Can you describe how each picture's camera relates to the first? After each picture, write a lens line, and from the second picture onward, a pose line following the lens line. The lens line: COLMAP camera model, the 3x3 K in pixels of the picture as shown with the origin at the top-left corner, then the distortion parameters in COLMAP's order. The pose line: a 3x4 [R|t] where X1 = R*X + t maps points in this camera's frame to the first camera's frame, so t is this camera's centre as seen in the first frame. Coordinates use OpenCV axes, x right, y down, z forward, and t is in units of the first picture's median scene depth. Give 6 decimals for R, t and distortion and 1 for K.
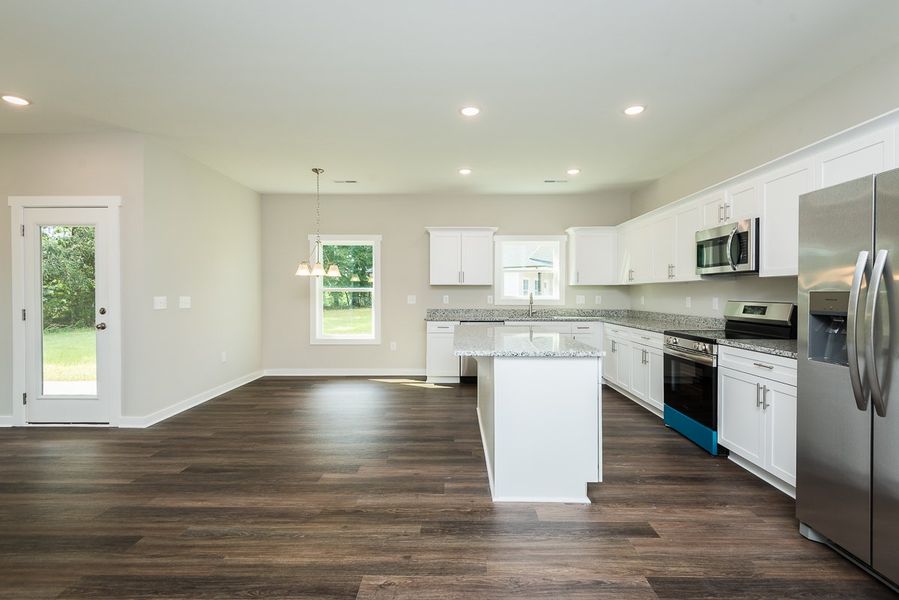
lens RADIAL K [[412.1, 0, 449.5], [0, 412.1, 300.0], [0, 0, 1]] dist [0.017003, -0.000339]
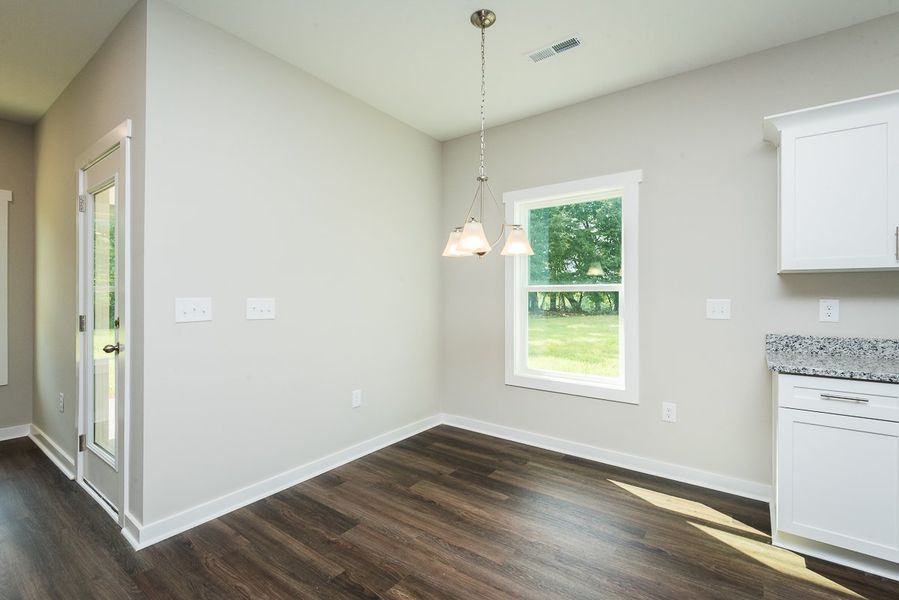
lens RADIAL K [[398.5, 0, 455.2], [0, 398.5, 296.4], [0, 0, 1]] dist [0.002173, -0.000427]
pose [[0.809441, 0.003225, -0.587193, -0.114484], [-0.012277, 0.999859, -0.011431, -0.009228], [0.587073, 0.016462, 0.809366, 0.832268]]
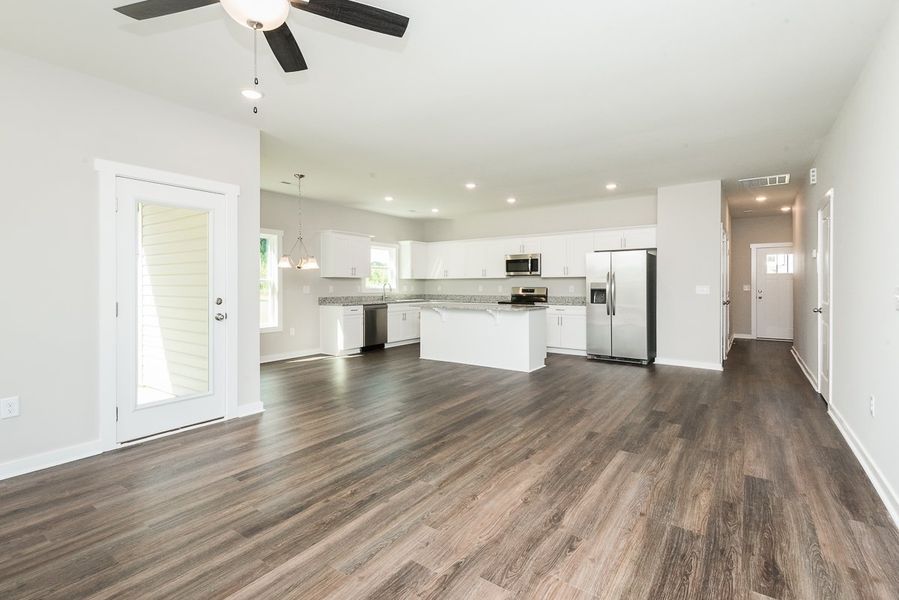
lens RADIAL K [[409.6, 0, 449.4], [0, 409.6, 289.3], [0, 0, 1]] dist [0.015965, -0.000482]
pose [[0.576296, -0.009091, 0.817190, -1.298647], [0.015309, 0.999883, 0.000327, 0.006780], [-0.817097, 0.012322, 0.576368, 0.020287]]
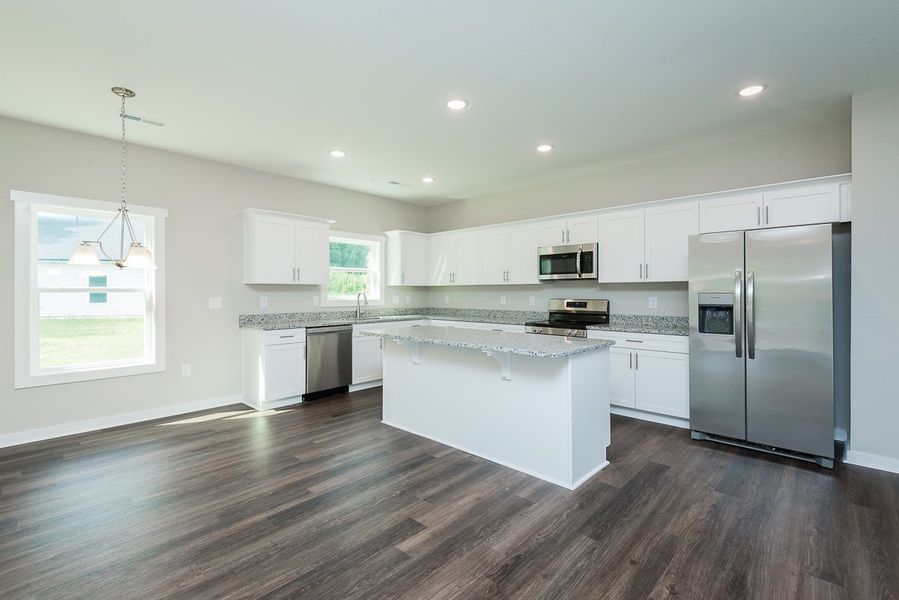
lens RADIAL K [[409.6, 0, 449.4], [0, 409.6, 289.3], [0, 0, 1]] dist [0.015965, -0.000482]
pose [[0.678412, 0.002895, 0.734676, -0.566494], [0.014883, 0.999733, -0.017682, -0.010558], [-0.734531, 0.022930, 0.678187, 0.320345]]
